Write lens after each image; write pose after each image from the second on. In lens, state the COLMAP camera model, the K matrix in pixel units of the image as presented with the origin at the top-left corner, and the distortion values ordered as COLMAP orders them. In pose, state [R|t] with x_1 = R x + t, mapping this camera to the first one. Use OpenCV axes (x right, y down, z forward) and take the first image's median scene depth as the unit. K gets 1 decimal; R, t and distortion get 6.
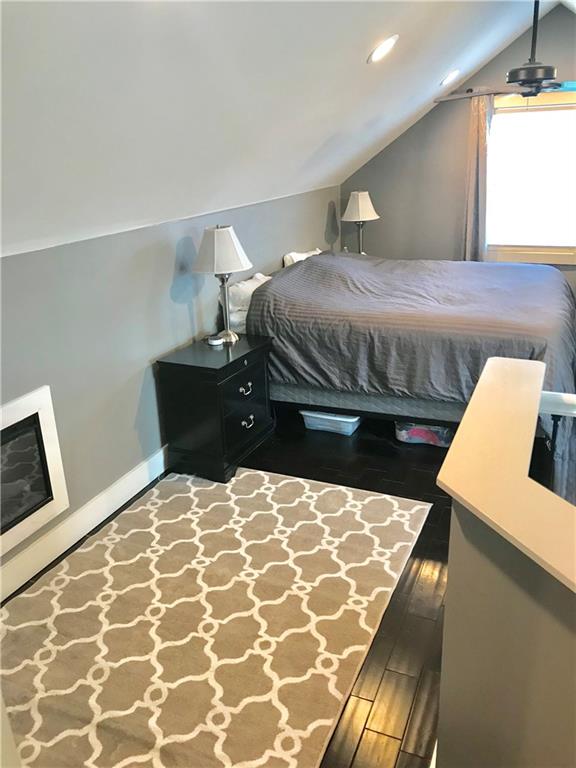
lens RADIAL K [[637.7, 0, 288.0], [0, 637.7, 384.0], [0, 0, 1]] dist [0.034625, -0.006510]
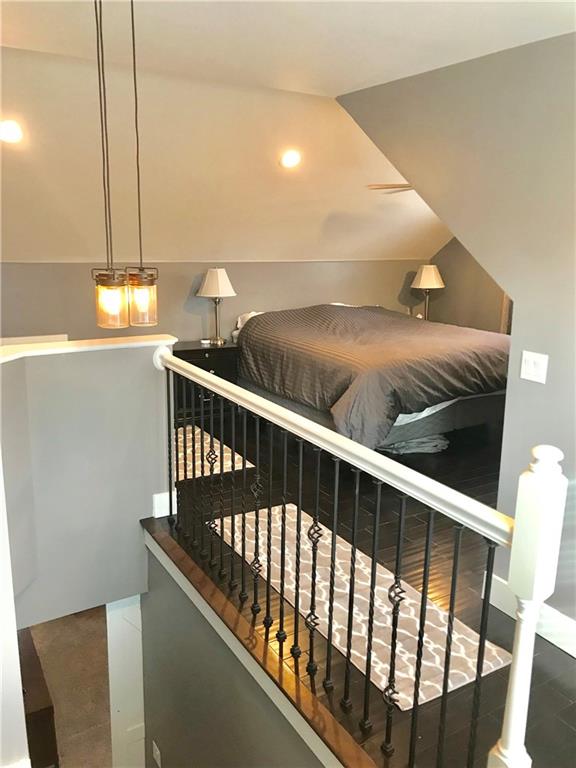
lens RADIAL K [[634.3, 0, 304.4], [0, 634.3, 380.9], [0, 0, 1]] dist [0.007453, 0.000398]
pose [[0.826343, 0.175182, -0.535227, 0.914900], [-0.237325, 0.970201, -0.048859, 0.041670], [0.510719, 0.167398, 0.843294, -0.141415]]
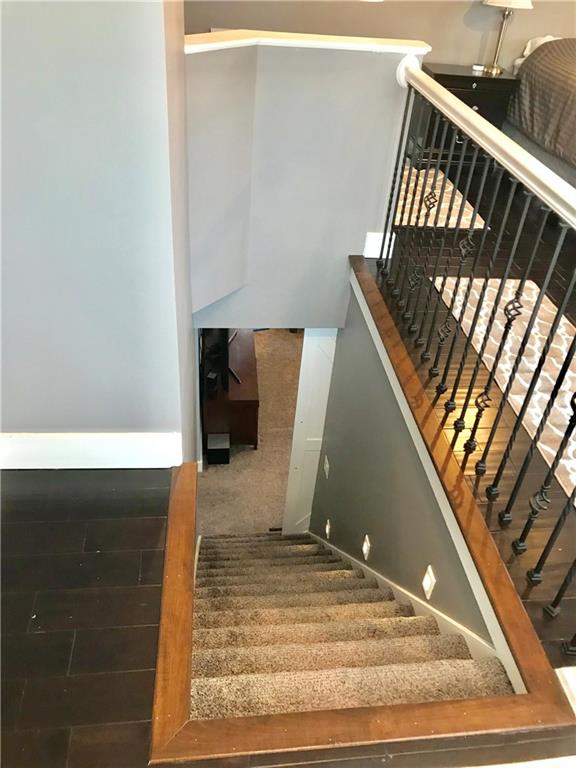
lens RADIAL K [[637.7, 0, 288.0], [0, 637.7, 384.0], [0, 0, 1]] dist [0.034625, -0.006510]
pose [[0.495227, 0.568521, -0.656913, 0.909337], [-0.379256, 0.821766, 0.425283, 0.047829], [0.781611, 0.038527, 0.622576, -0.074048]]
